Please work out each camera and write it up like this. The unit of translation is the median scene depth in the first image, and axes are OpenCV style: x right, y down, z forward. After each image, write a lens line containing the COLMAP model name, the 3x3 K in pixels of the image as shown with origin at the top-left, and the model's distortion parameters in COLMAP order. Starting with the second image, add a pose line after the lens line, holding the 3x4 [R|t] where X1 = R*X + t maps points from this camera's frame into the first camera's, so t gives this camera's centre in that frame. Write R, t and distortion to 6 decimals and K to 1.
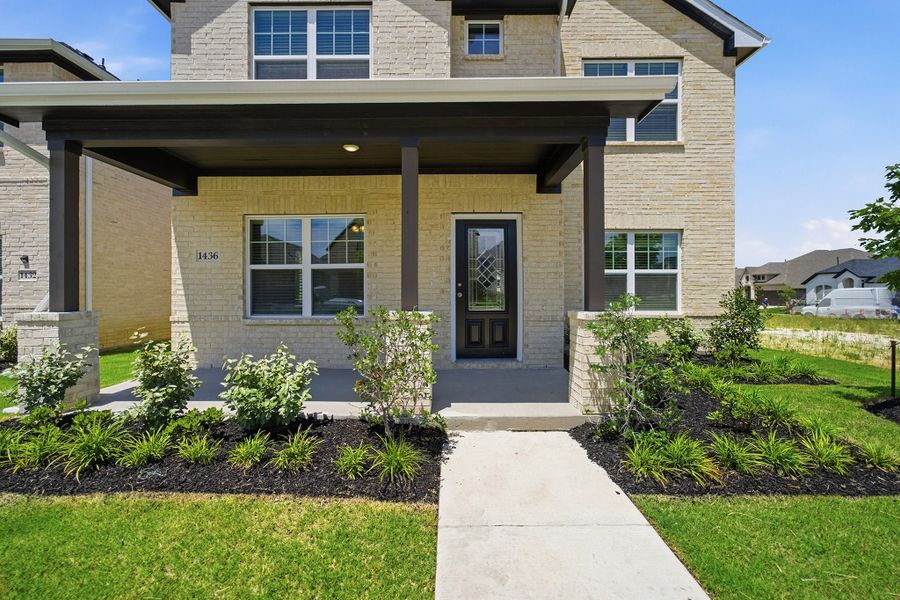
lens RADIAL K [[370.8, 0, 449.8], [0, 370.8, 294.4], [0, 0, 1]] dist [0.033248, -0.015180]
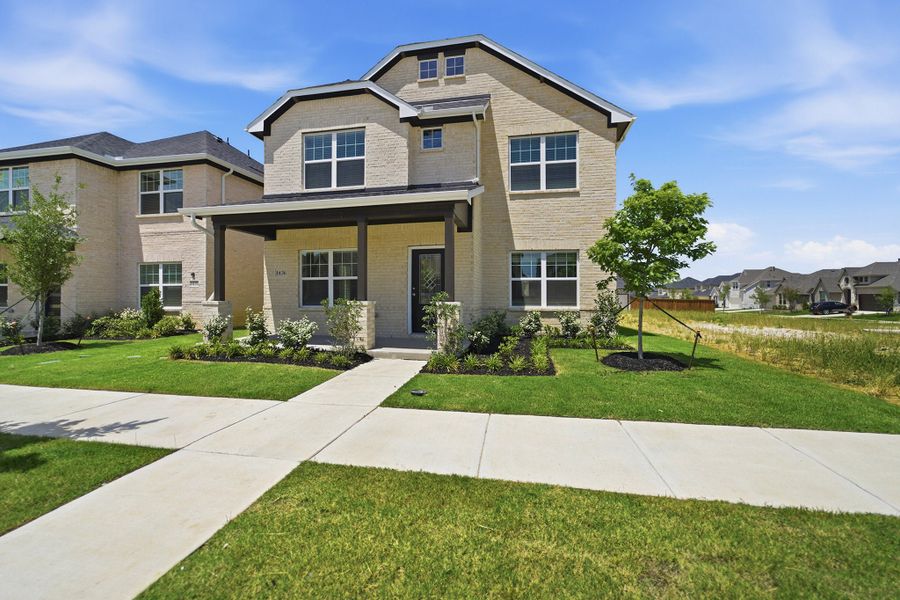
lens RADIAL K [[368.6, 0, 447.5], [0, 368.6, 298.5], [0, 0, 1]] dist [0.000550, 0.000728]
pose [[0.981014, 0.003475, -0.193904, 0.436397], [-0.003083, 0.999993, 0.002321, 0.013630], [0.193911, -0.001679, 0.981018, -0.528462]]
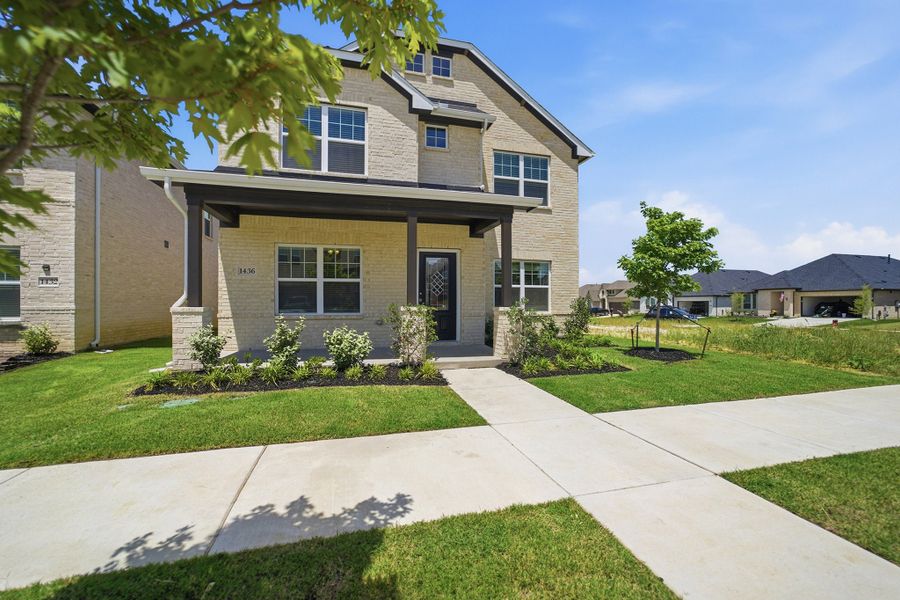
lens RADIAL K [[363.2, 0, 448.4], [0, 363.2, 303.5], [0, 0, 1]] dist [-0.002532, 0.000023]
pose [[0.966120, 0.003859, 0.258064, -0.232731], [-0.002705, 0.999985, -0.004828, 0.021042], [-0.258079, 0.003966, 0.966116, -0.441989]]
